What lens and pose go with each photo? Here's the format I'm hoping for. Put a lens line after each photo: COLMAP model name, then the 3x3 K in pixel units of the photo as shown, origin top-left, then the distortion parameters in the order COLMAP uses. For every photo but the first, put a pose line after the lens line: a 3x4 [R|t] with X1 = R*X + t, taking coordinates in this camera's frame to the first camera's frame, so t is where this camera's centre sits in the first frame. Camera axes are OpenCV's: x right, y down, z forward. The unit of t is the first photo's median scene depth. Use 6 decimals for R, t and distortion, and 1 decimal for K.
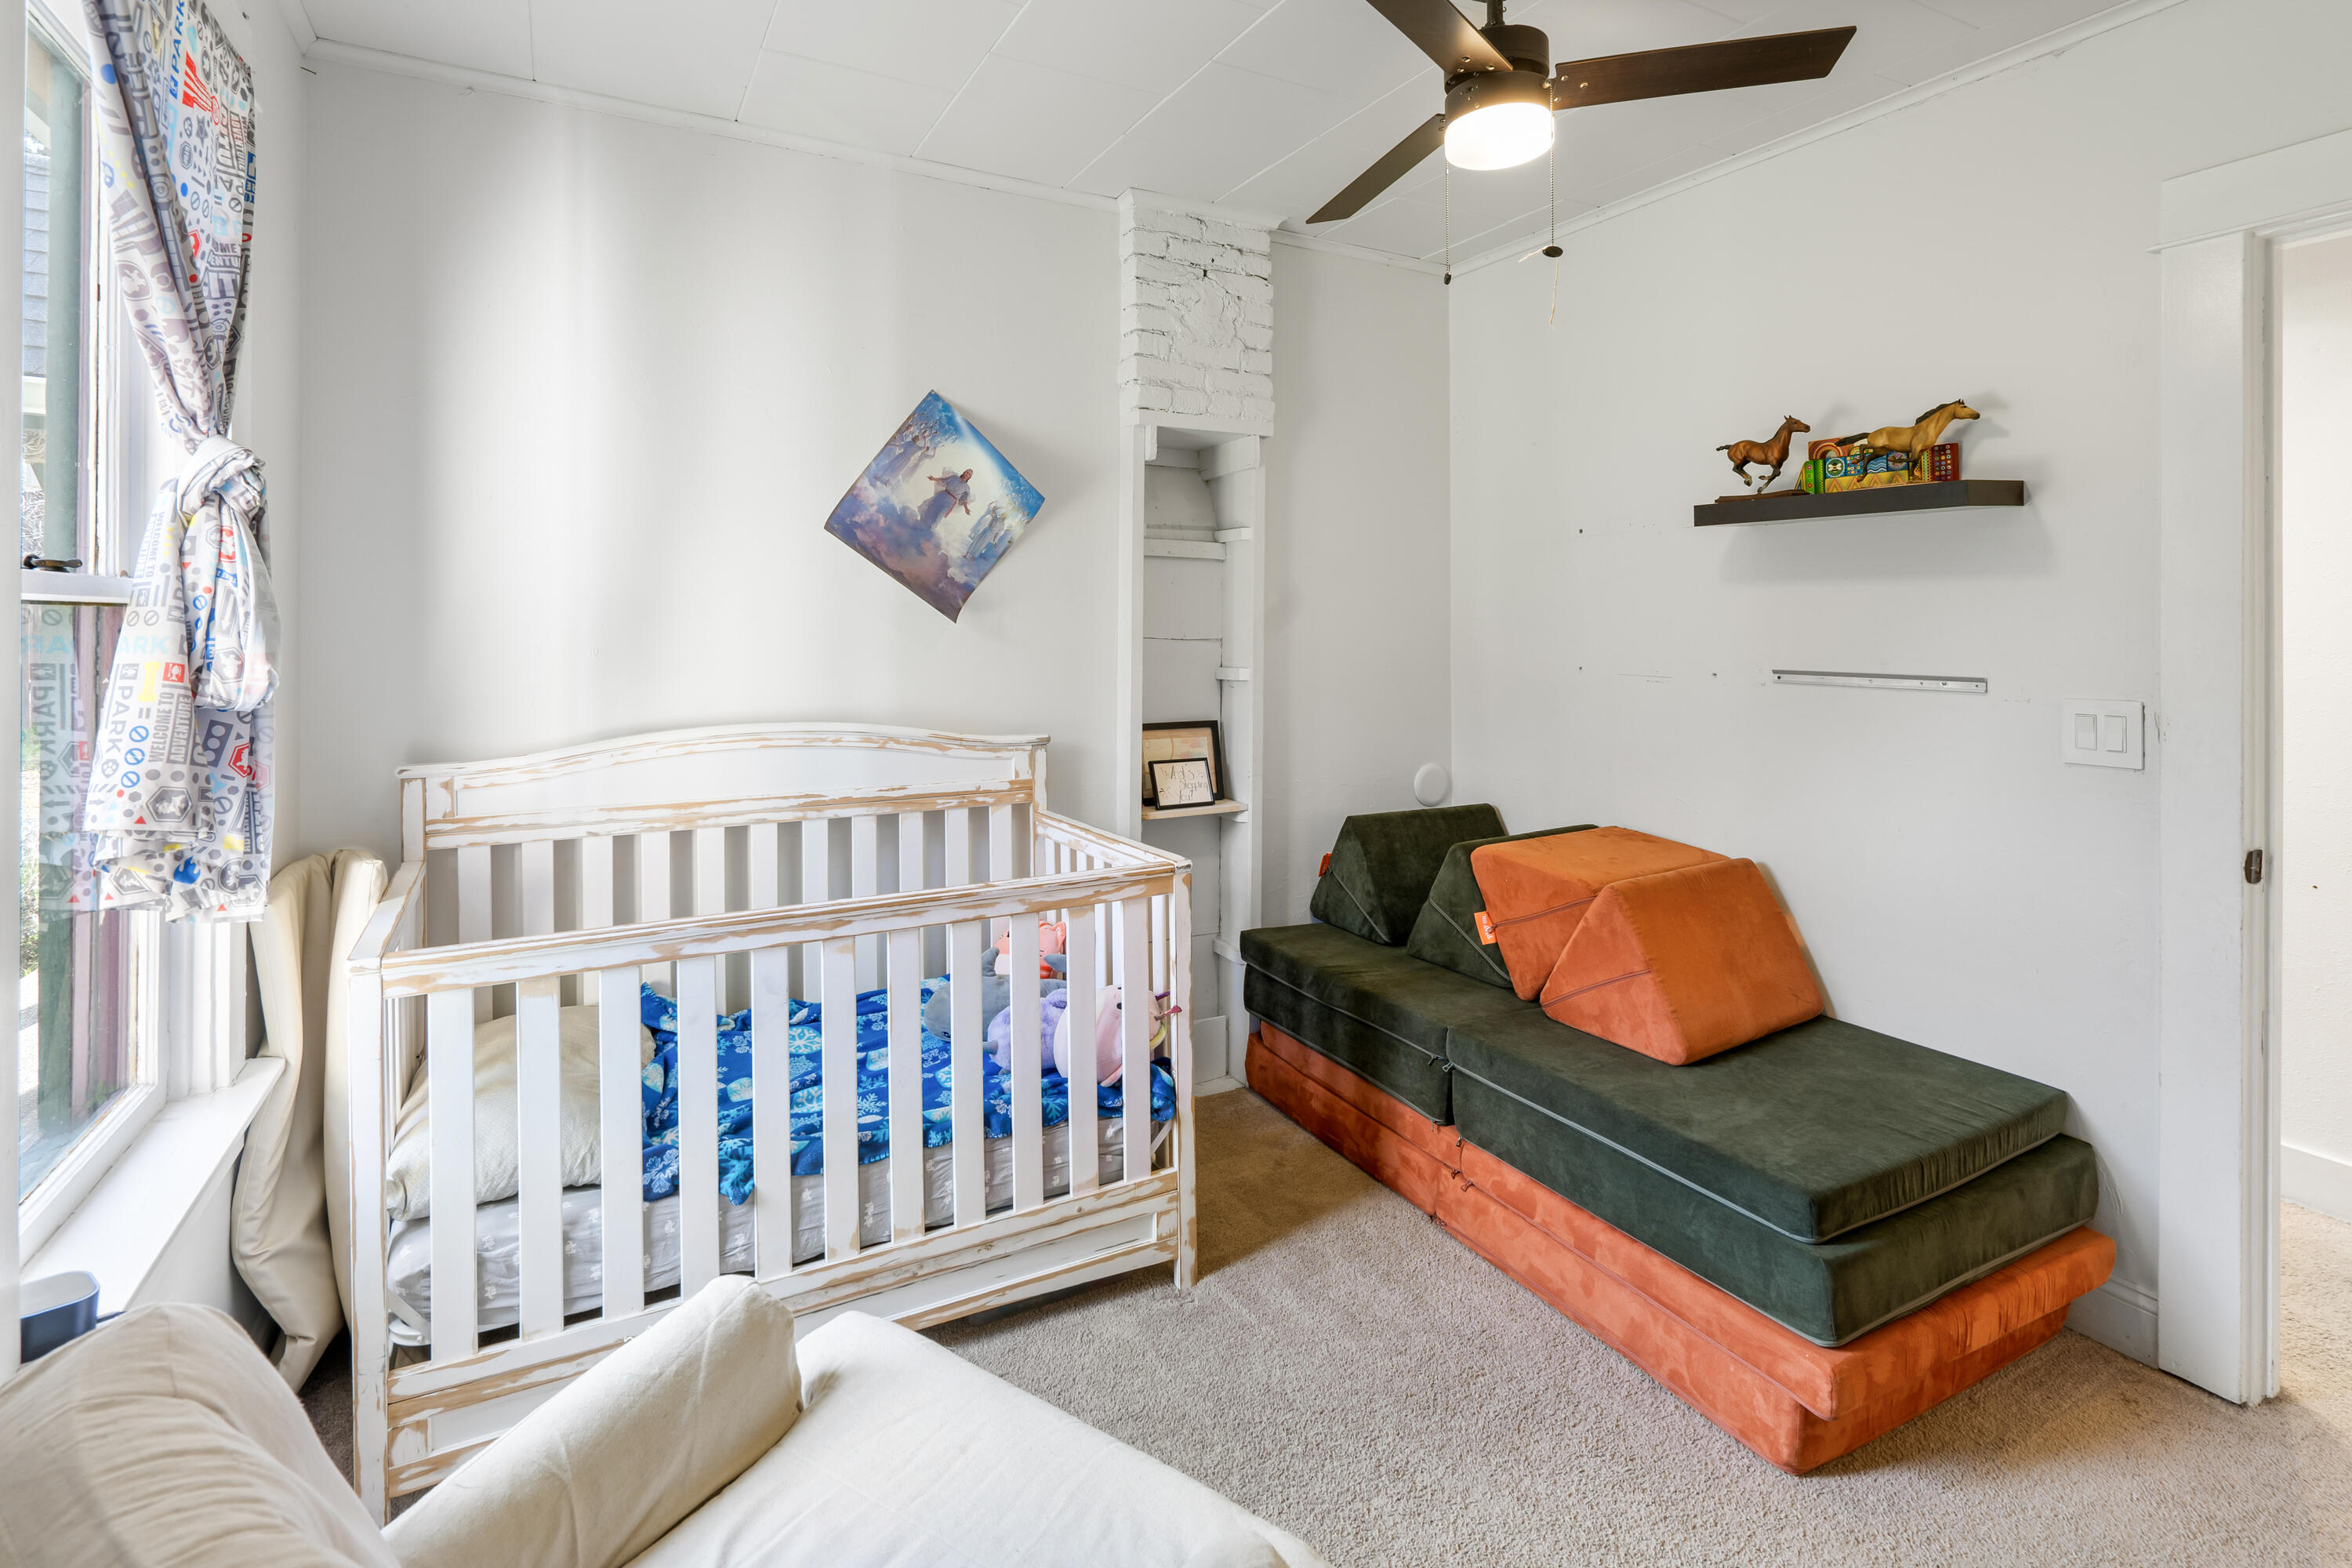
lens RADIAL K [[1114.5, 0, 1187.2], [0, 1114.5, 617.8], [0, 0, 1]] dist [-0.000444, 0.000647]
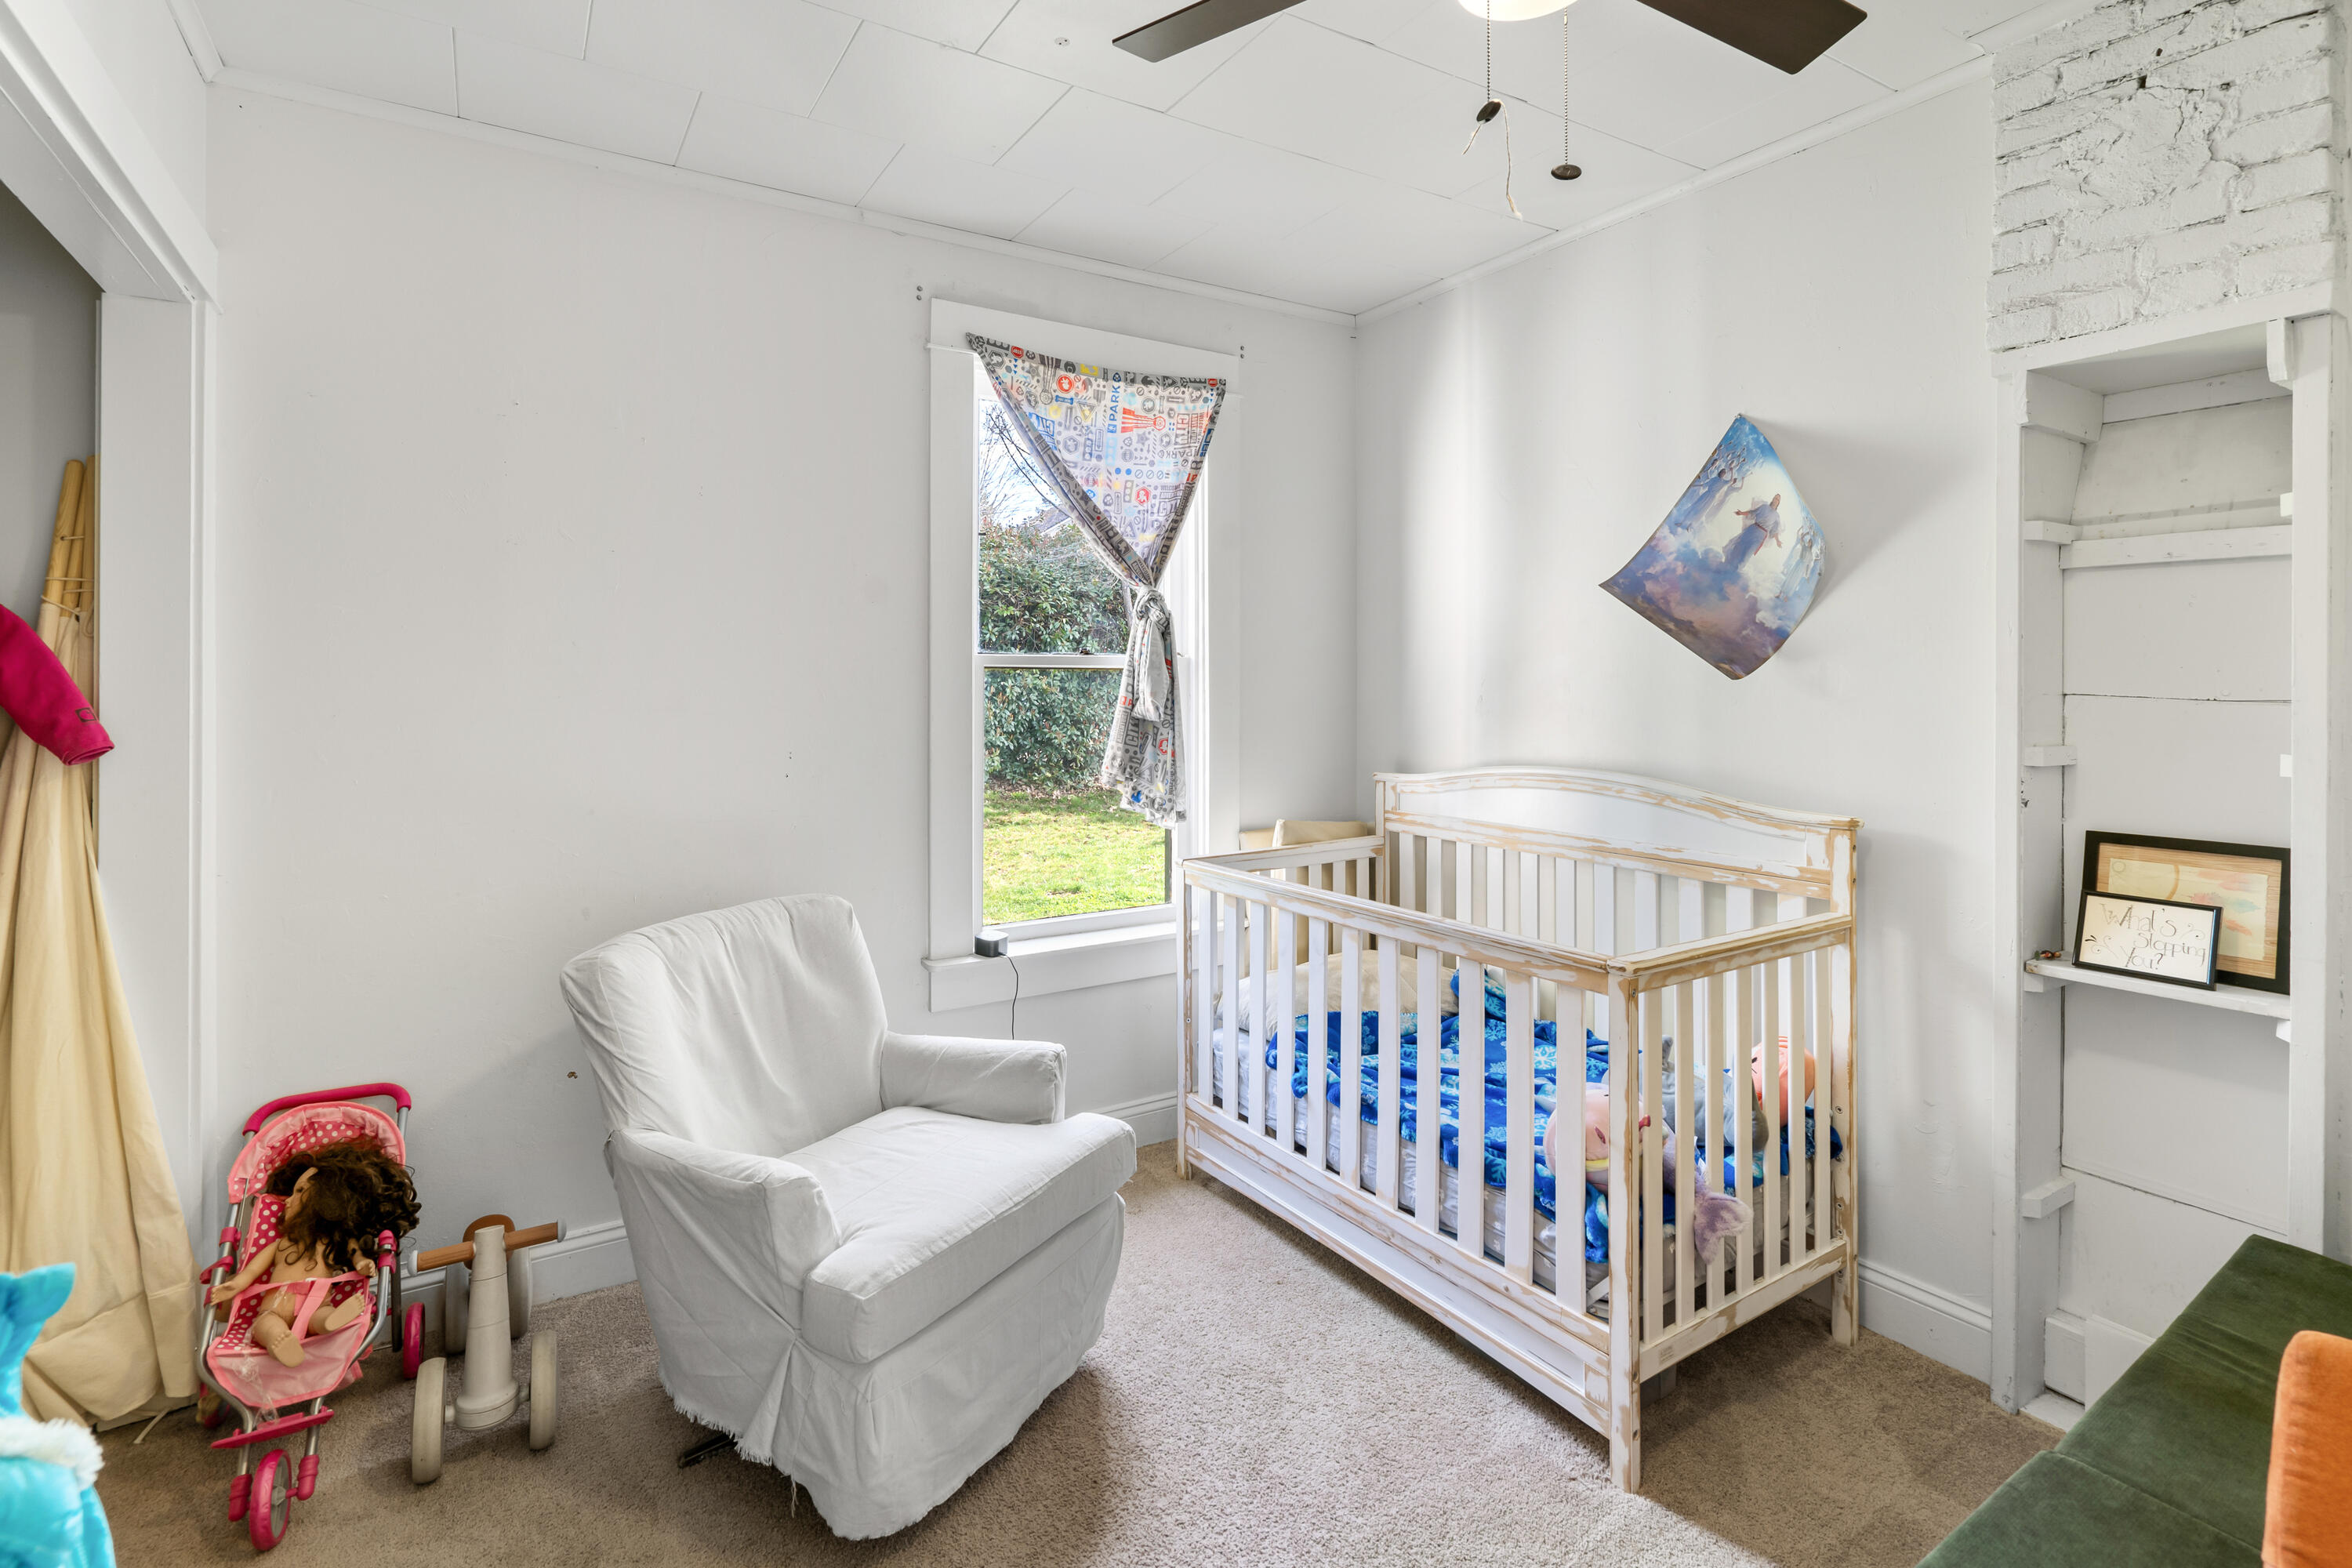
lens RADIAL K [[1096.2, 0, 1180.9], [0, 1096.2, 682.0], [0, 0, 1]] dist [-0.000774, 0.000251]
pose [[0.083816, -0.003525, -0.996475, 0.623643], [0.004459, 0.999985, -0.003163, 0.011128], [0.996471, -0.004178, 0.083830, 0.494951]]
